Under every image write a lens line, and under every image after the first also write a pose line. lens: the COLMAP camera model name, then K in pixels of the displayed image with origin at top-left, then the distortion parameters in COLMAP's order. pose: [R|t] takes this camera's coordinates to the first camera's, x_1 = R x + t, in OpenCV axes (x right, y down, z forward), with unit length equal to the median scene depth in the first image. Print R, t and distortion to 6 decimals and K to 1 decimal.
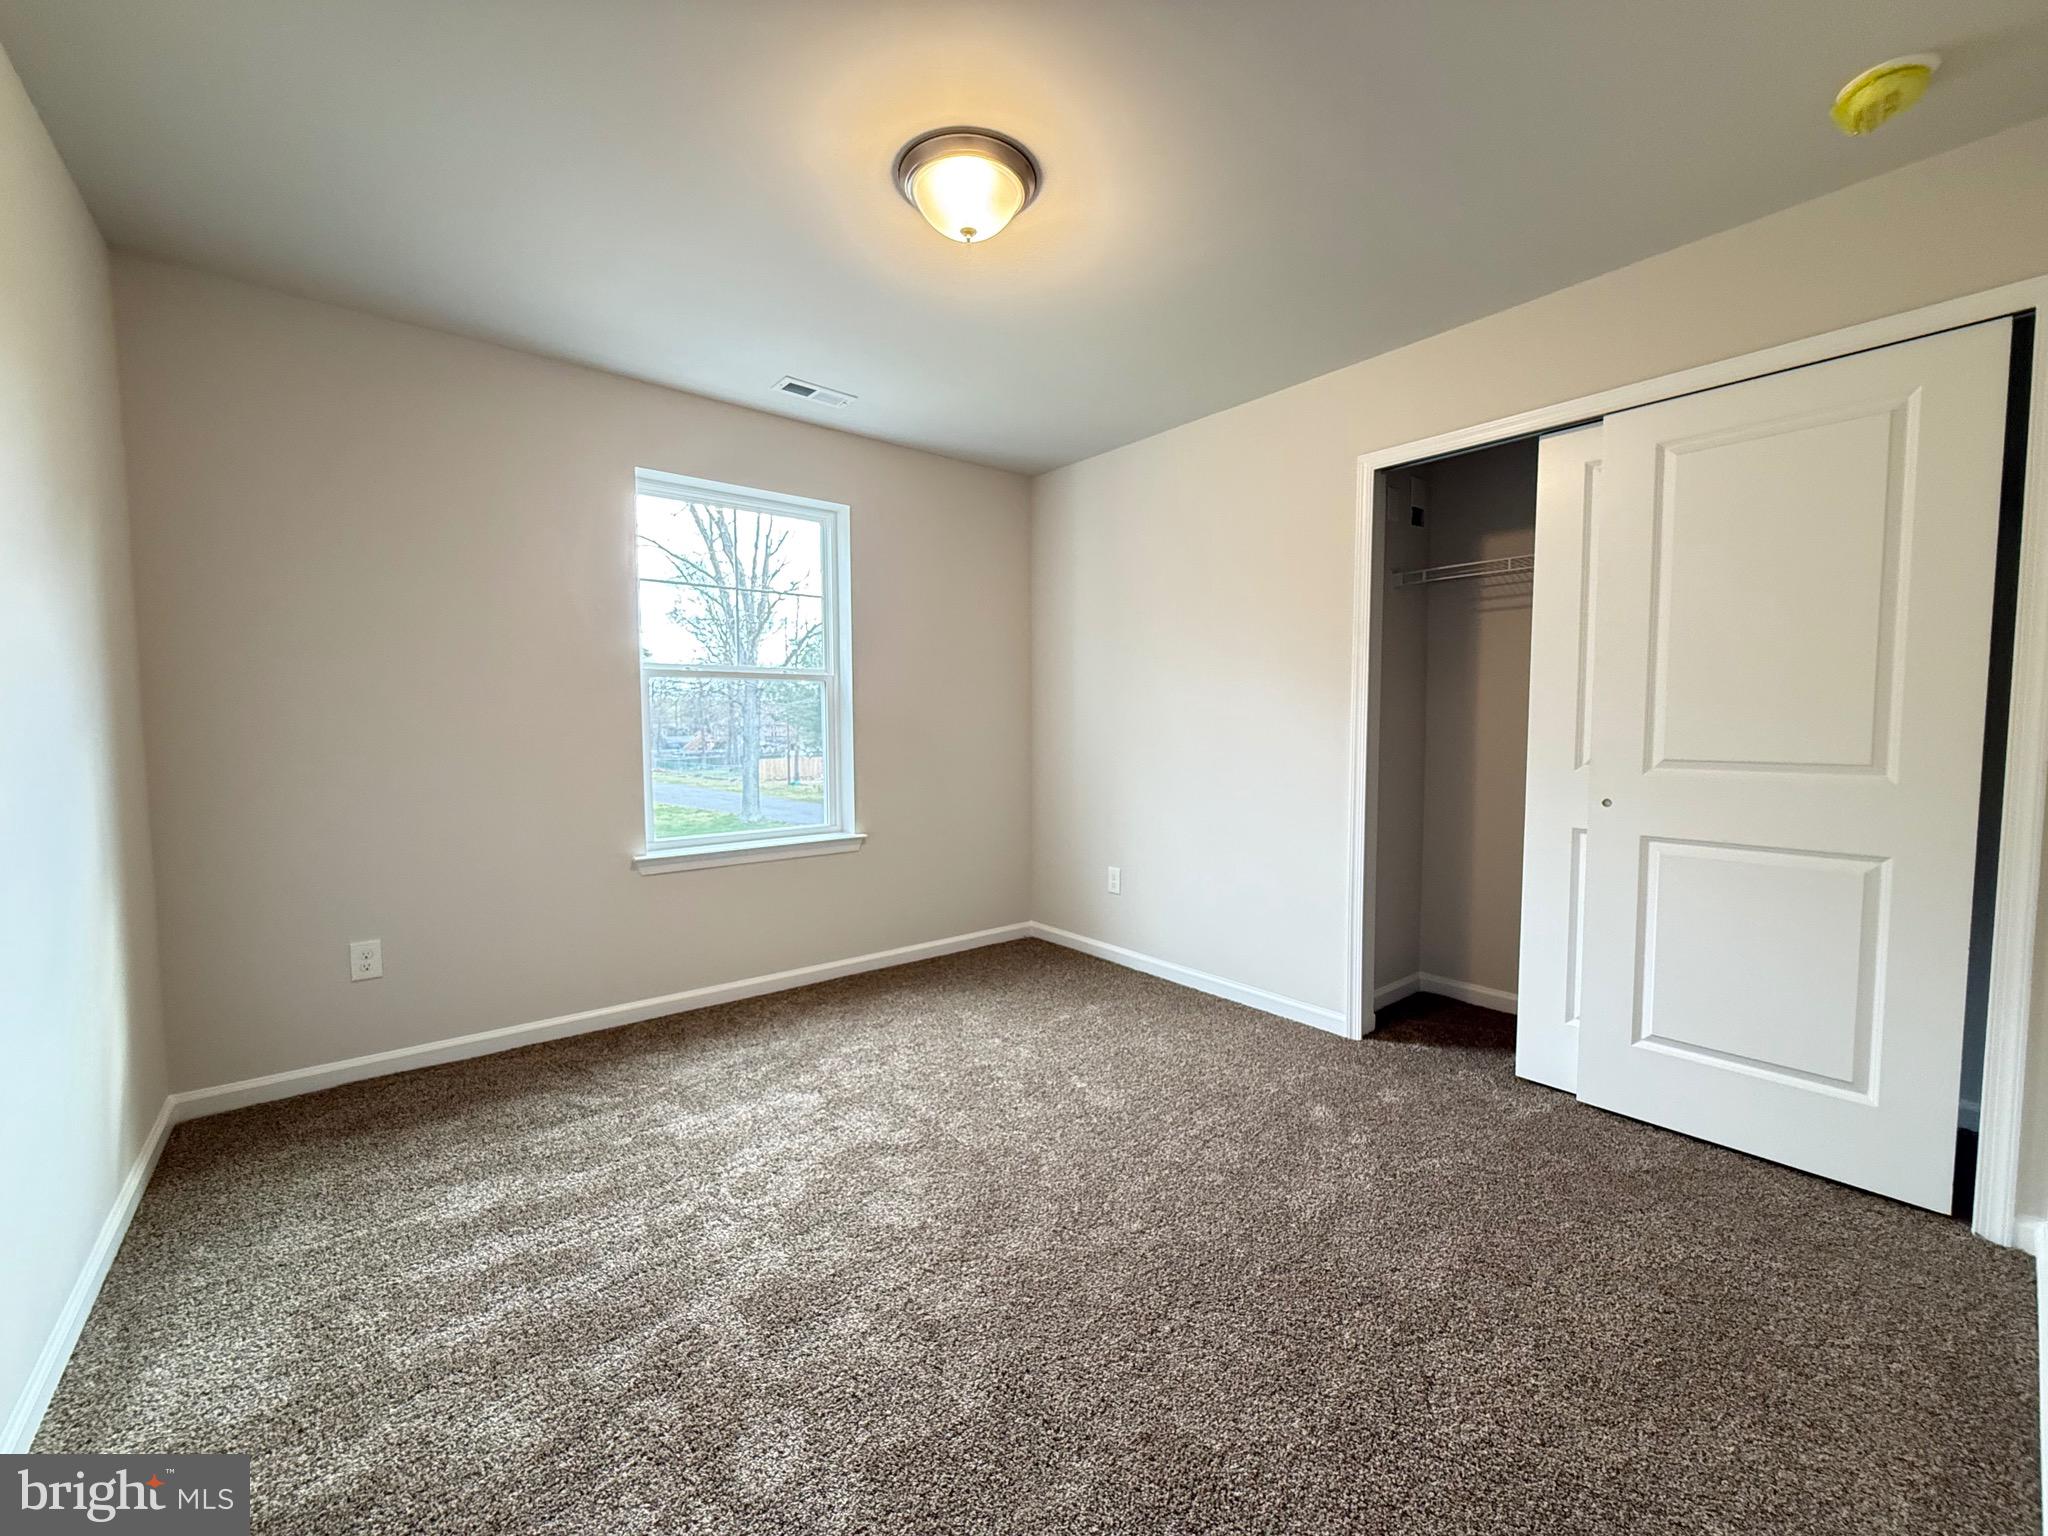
lens RADIAL K [[816.6, 0, 1029.3], [0, 816.6, 771.3], [0, 0, 1]] dist [-0.000771, 0.000636]
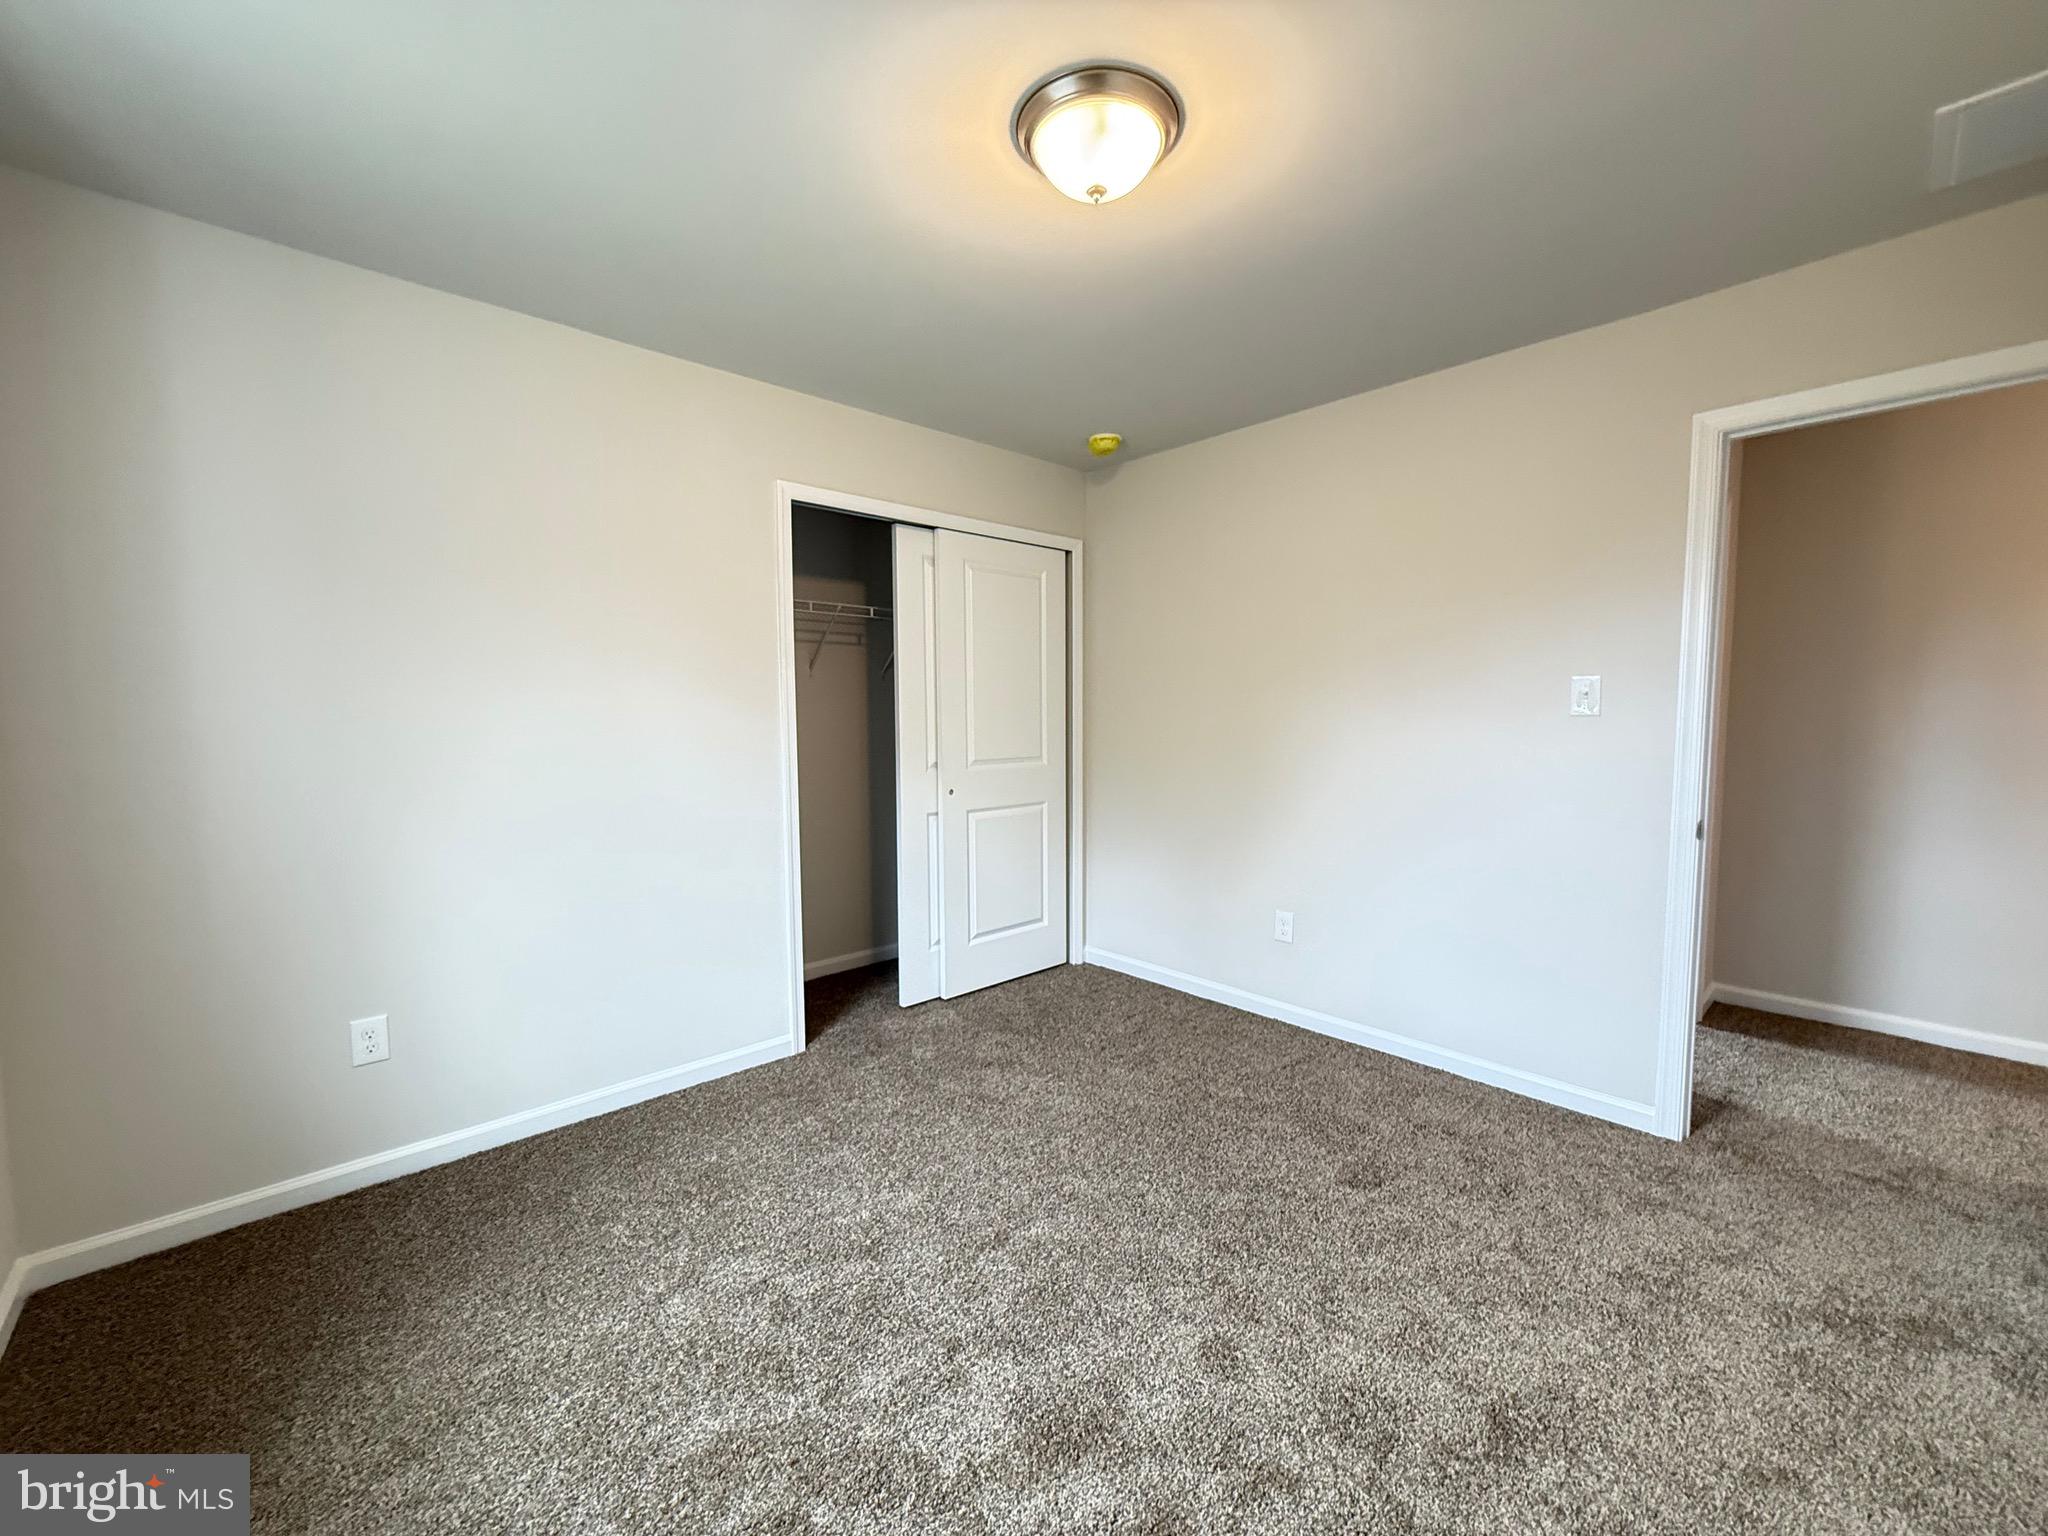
lens RADIAL K [[816.6, 0, 1029.3], [0, 816.6, 771.3], [0, 0, 1]] dist [-0.000771, 0.000636]
pose [[-0.066003, -0.071041, 0.995287, -0.730054], [0.069383, 0.994721, 0.075602, -0.094612], [-0.995404, 0.074046, -0.060726, 0.884378]]
